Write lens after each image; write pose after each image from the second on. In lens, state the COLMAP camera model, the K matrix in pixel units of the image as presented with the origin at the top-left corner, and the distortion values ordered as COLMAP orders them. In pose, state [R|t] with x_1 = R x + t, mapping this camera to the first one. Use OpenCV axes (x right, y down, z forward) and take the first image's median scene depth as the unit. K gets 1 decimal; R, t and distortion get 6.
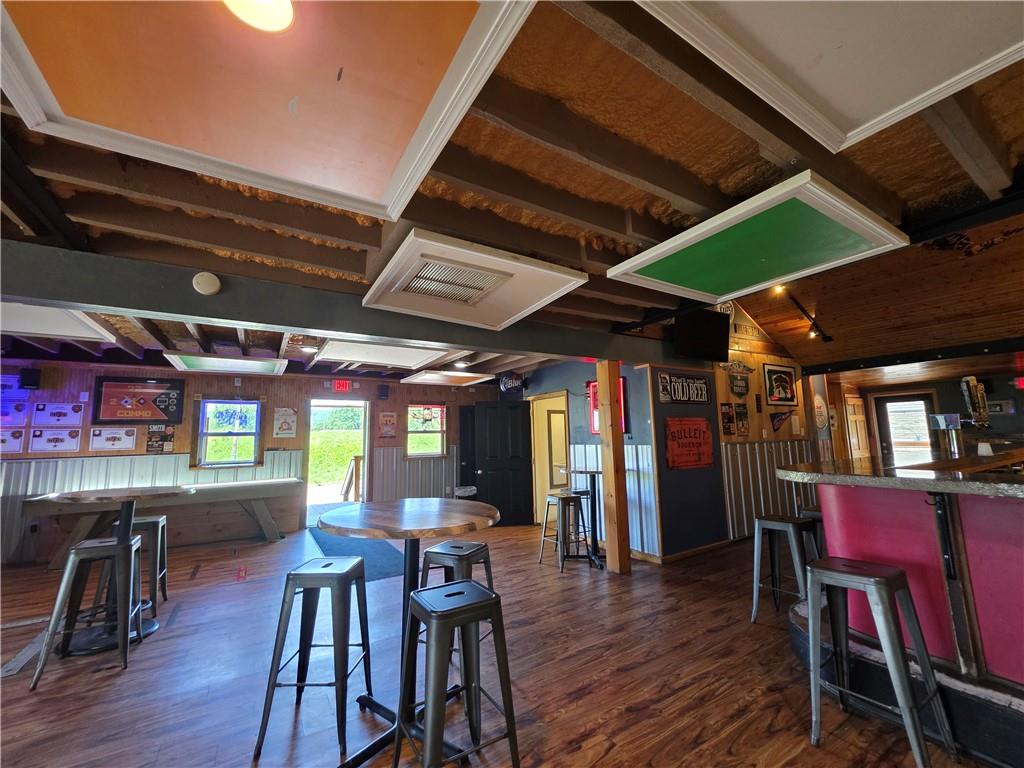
lens RADIAL K [[411.4, 0, 515.9], [0, 411.4, 385.2], [0, 0, 1]] dist [0.002307, 0.000290]
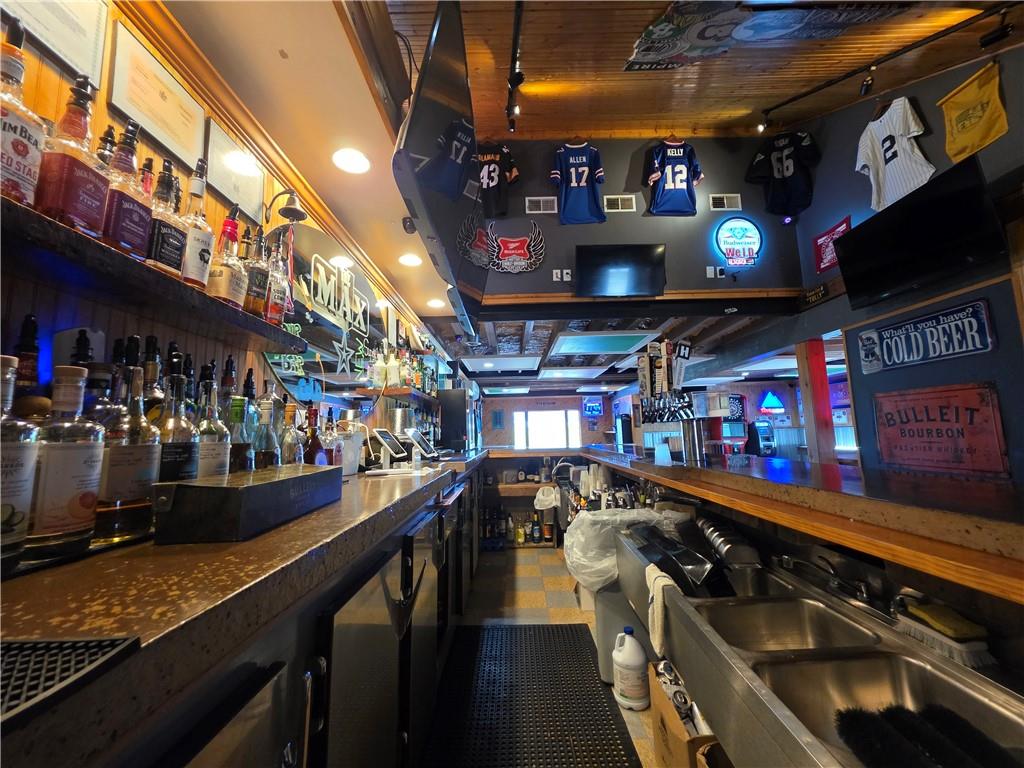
lens RADIAL K [[409.3, 0, 512.4], [0, 409.3, 383.5], [0, 0, 1]] dist [0.000353, 0.000445]
pose [[-0.530148, -0.067157, -0.845241, 1.201144], [0.142753, 0.975560, -0.167048, 0.083456], [0.835802, -0.209221, -0.507604, 0.771274]]
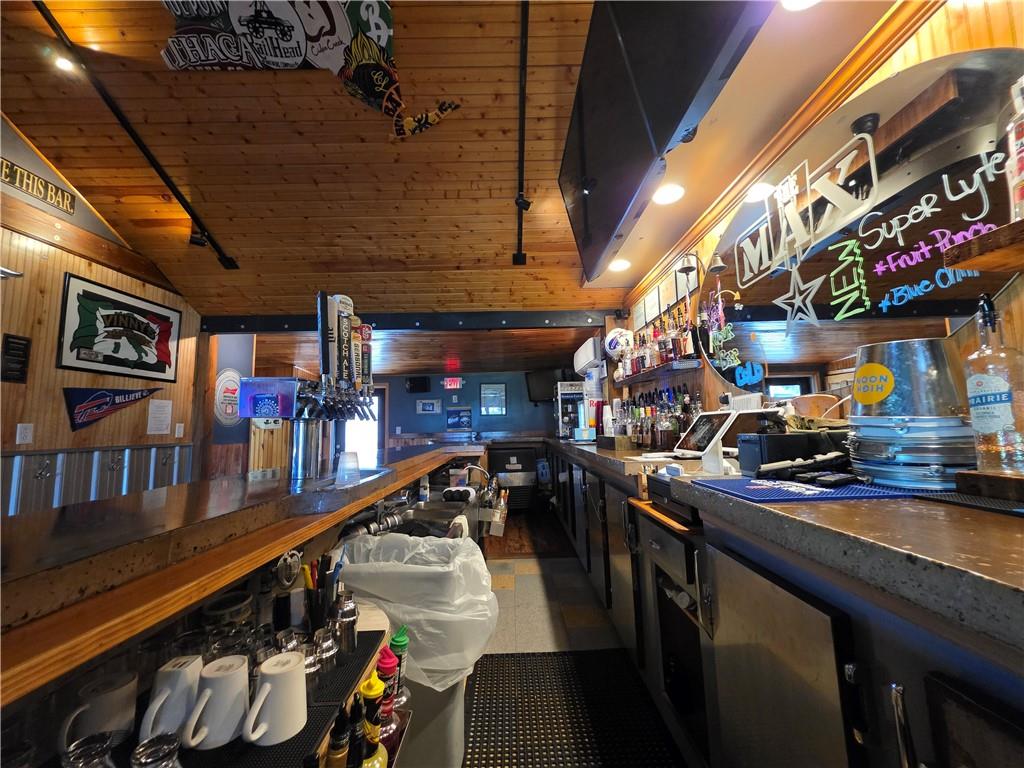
lens RADIAL K [[409.3, 0, 512.4], [0, 409.3, 383.5], [0, 0, 1]] dist [0.000353, 0.000445]
pose [[0.519847, 0.100571, 0.848319, 0.572220], [-0.093727, 0.993765, -0.060379, 0.053742], [-0.849102, -0.048123, 0.526032, 0.425260]]
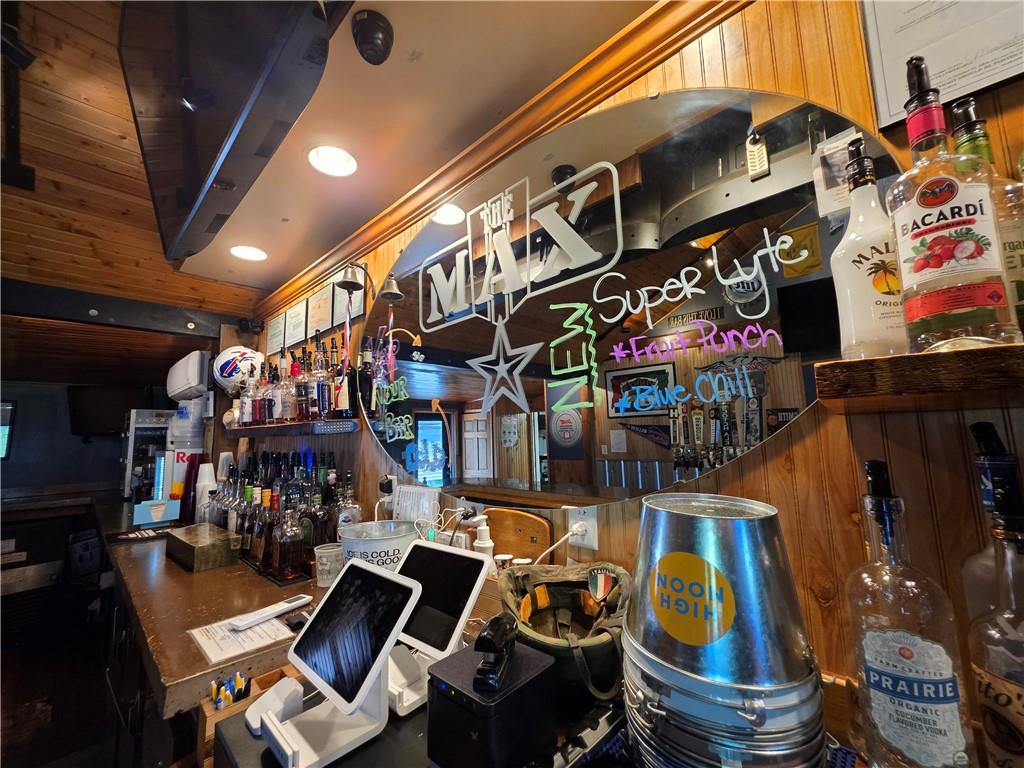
lens RADIAL K [[411.4, 0, 515.9], [0, 411.4, 385.2], [0, 0, 1]] dist [0.002307, 0.000290]
pose [[-0.261687, 0.148806, 0.953613, 0.728635], [-0.085341, 0.980605, -0.176437, -0.000008], [-0.961372, -0.127553, -0.243912, 0.451935]]
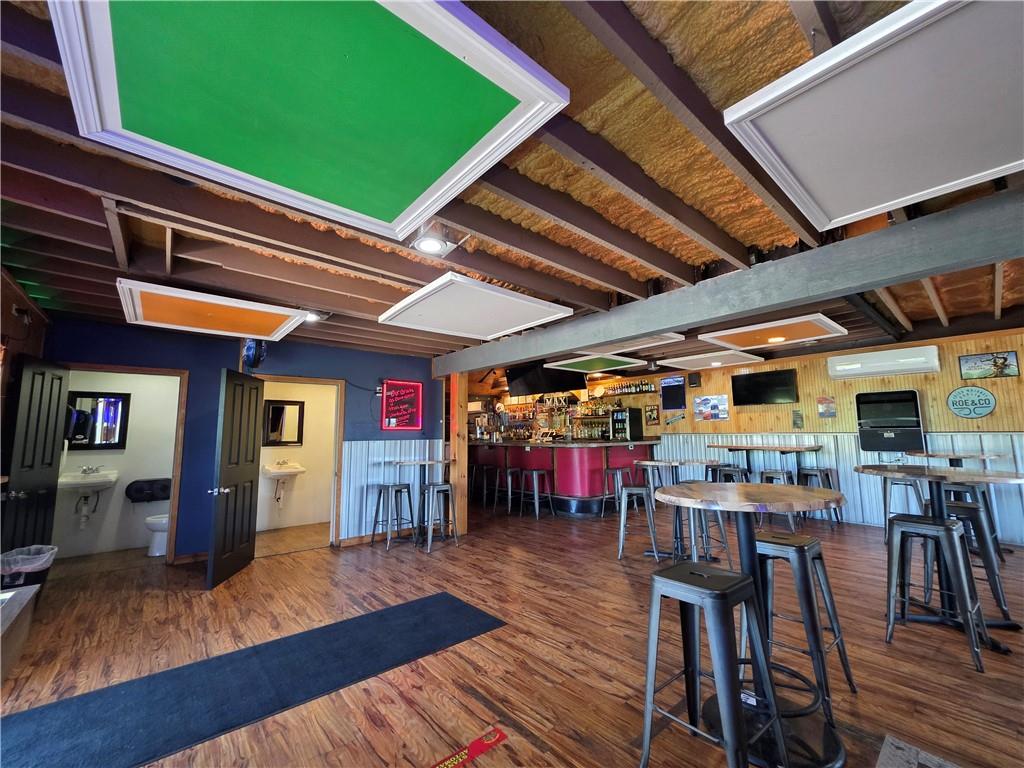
lens RADIAL K [[409.3, 0, 512.4], [0, 409.3, 383.5], [0, 0, 1]] dist [0.000353, 0.000445]
pose [[-0.144501, 0.142595, 0.979176, -0.921502], [-0.105840, 0.981658, -0.158575, 0.138072], [-0.983828, -0.126551, -0.126758, 0.866916]]
